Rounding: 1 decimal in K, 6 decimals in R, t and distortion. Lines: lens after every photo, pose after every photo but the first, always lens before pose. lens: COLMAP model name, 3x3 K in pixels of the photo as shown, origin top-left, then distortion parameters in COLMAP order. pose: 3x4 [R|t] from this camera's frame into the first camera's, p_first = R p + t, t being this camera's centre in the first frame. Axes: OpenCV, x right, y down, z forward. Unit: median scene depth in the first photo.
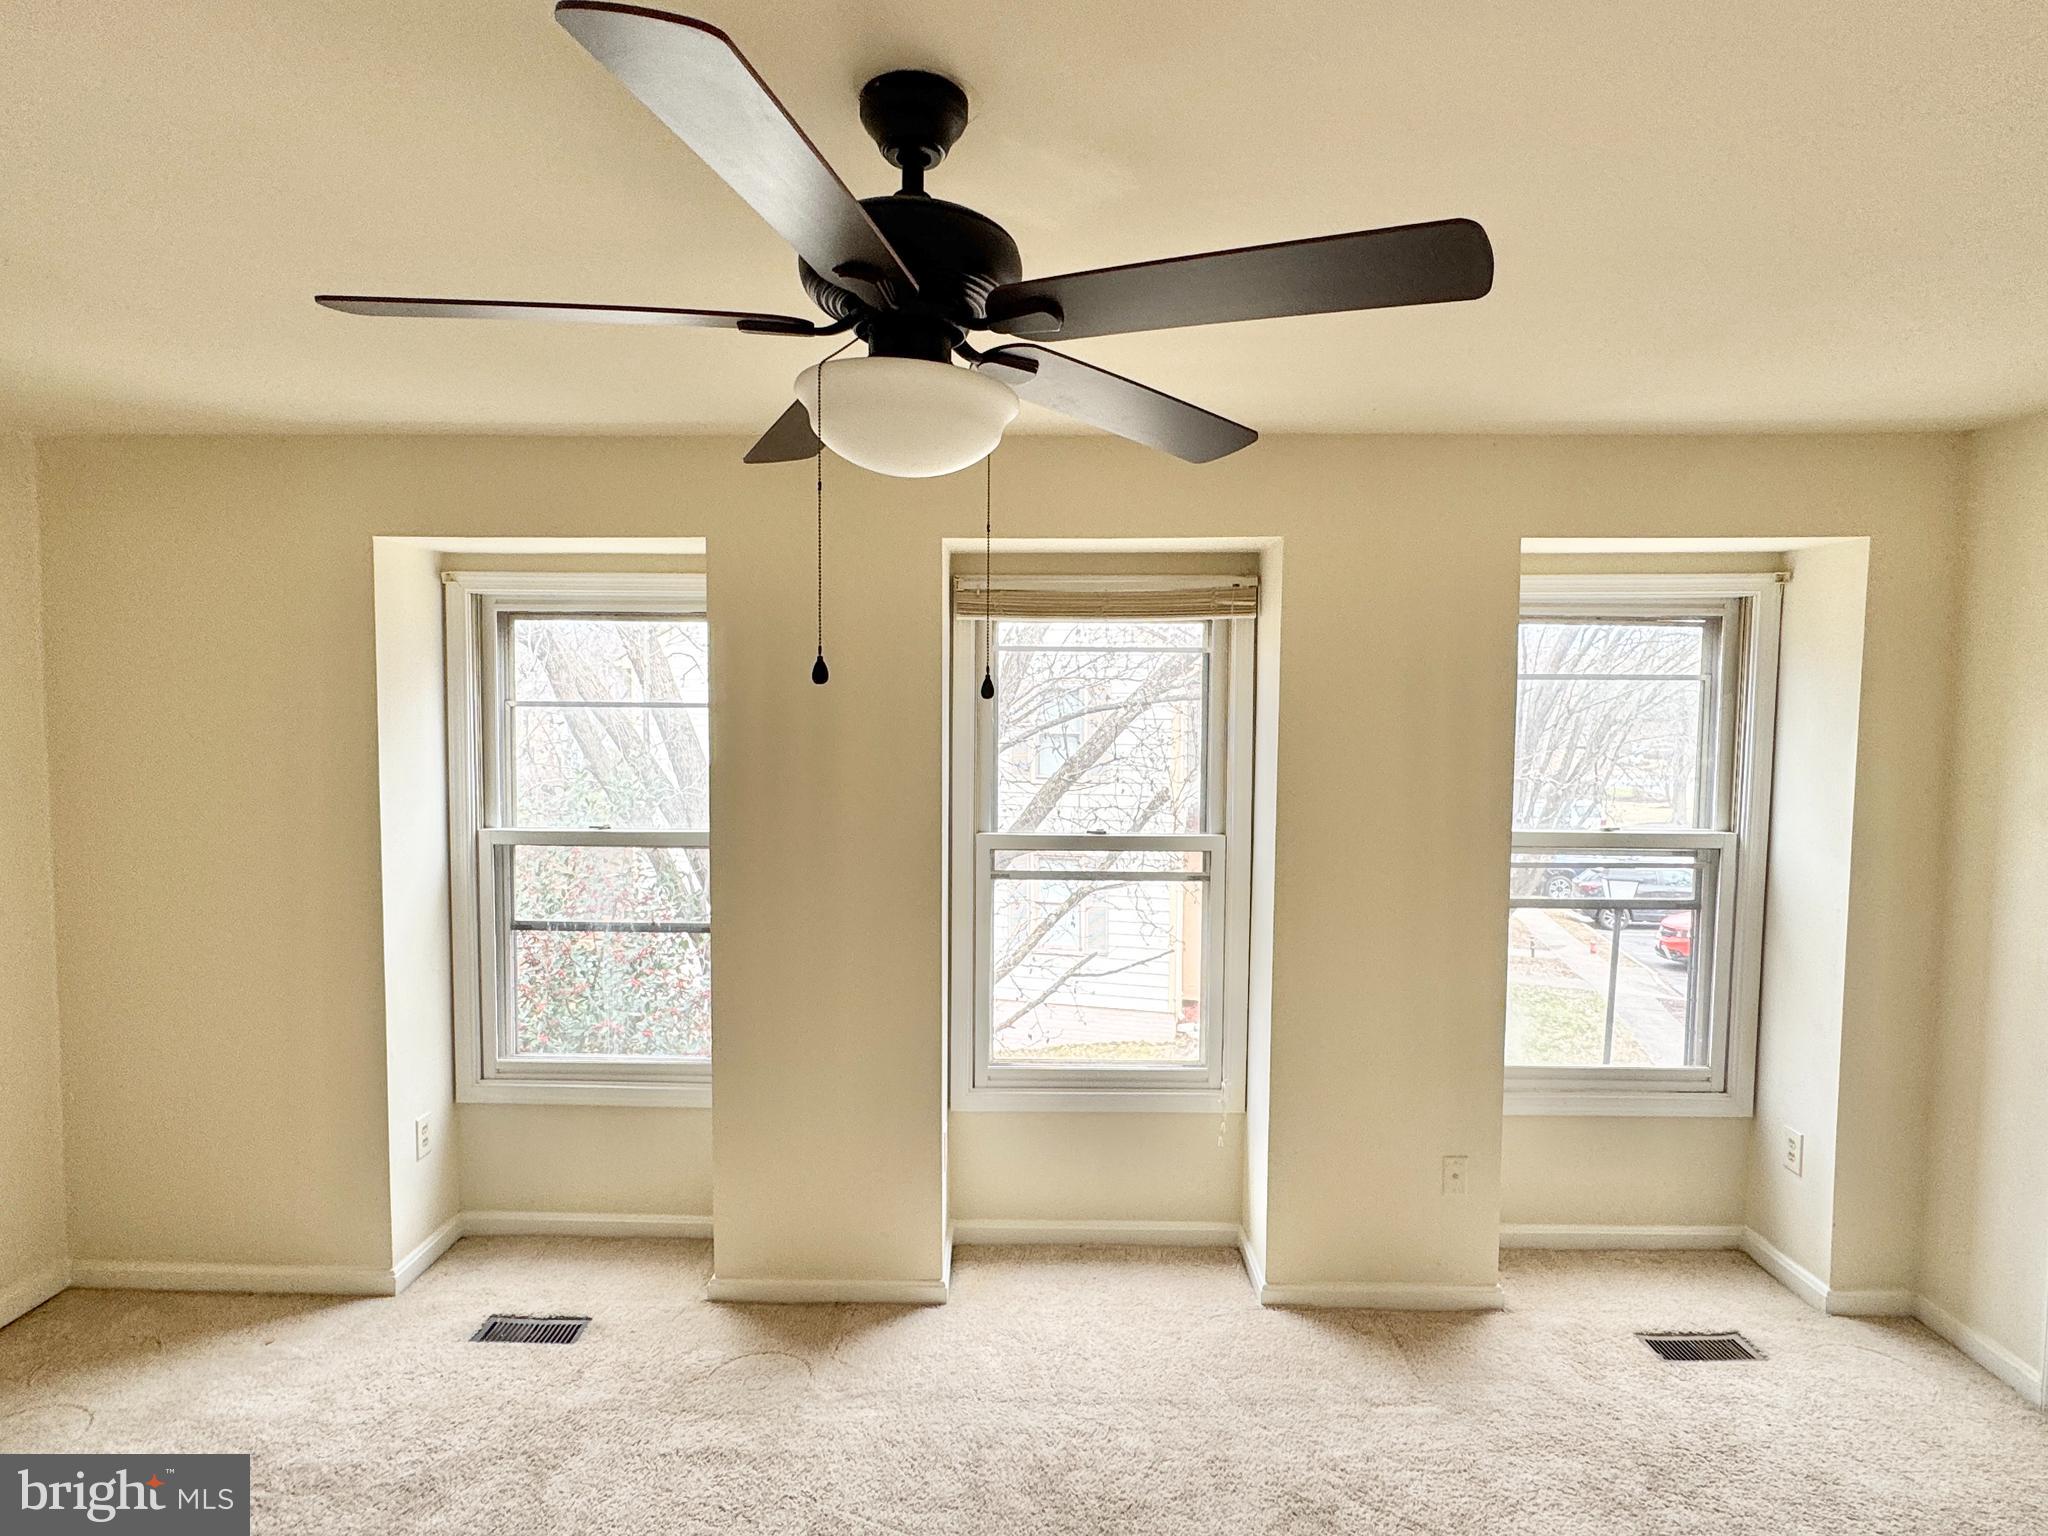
lens RADIAL K [[1115.9, 0, 1024.0], [0, 1115.9, 768.0], [0, 0, 1]] dist [0.001508, 0.000574]
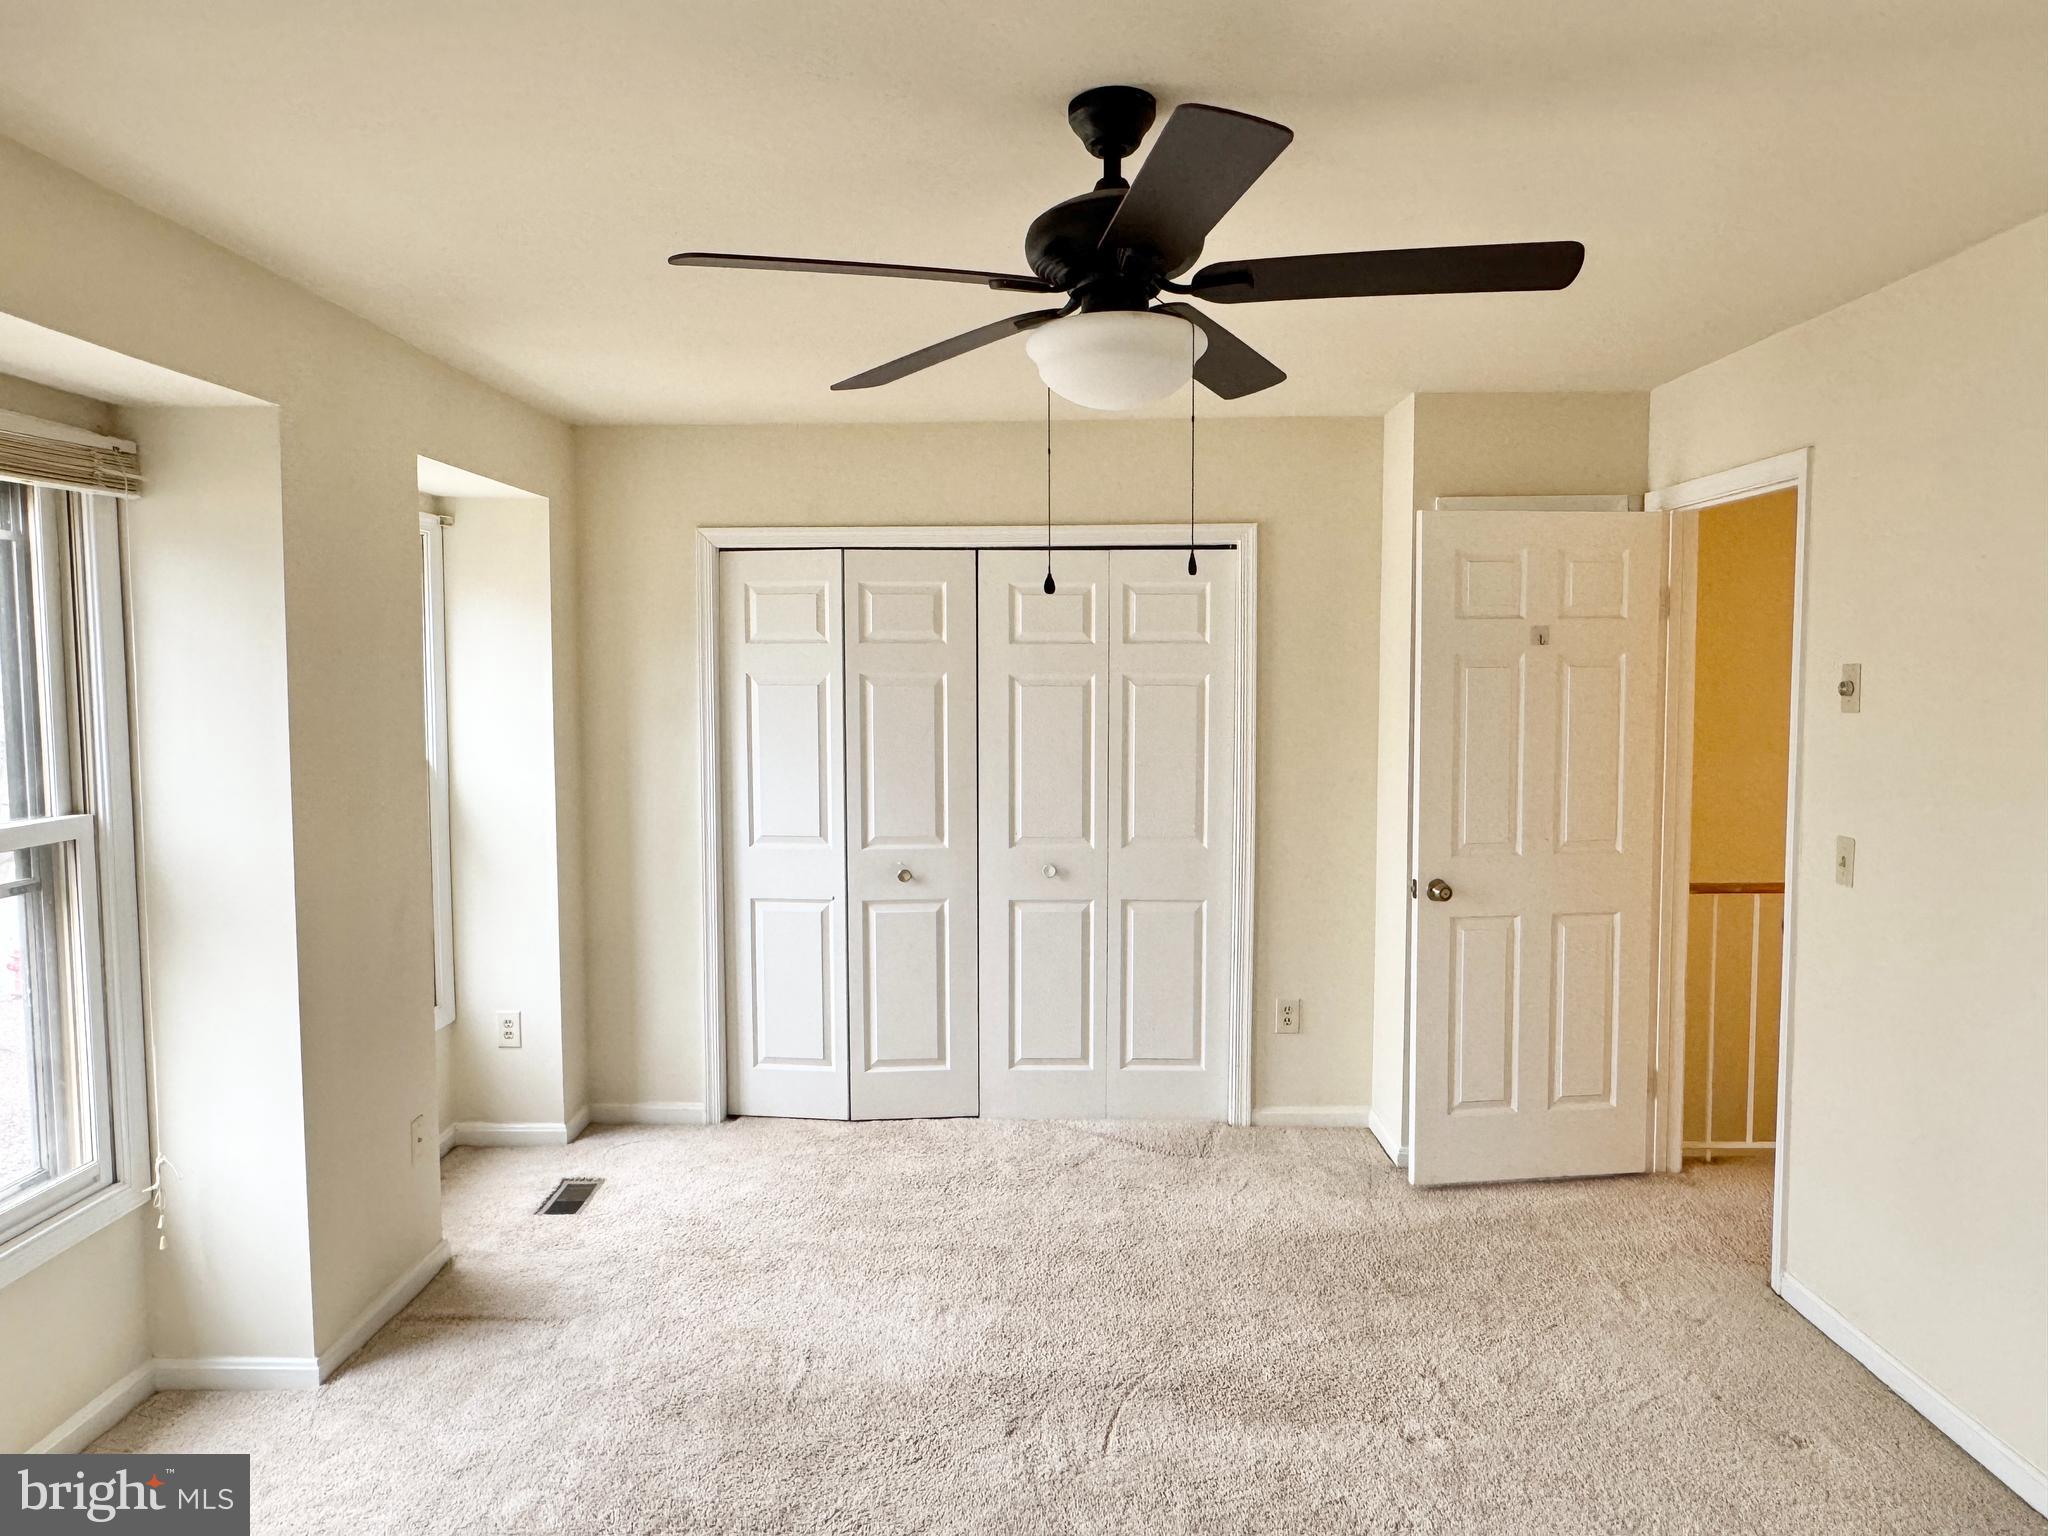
lens RADIAL K [[1363.1, 0, 1024.0], [0, 1363.1, 768.0], [0, 0, 1]] dist [-0.000249, -0.000375]
pose [[0.000281, -0.073964, 0.997261, -0.726465], [0.042345, 0.996367, 0.073886, -0.005188], [-0.999103, 0.042208, 0.003412, 0.487578]]
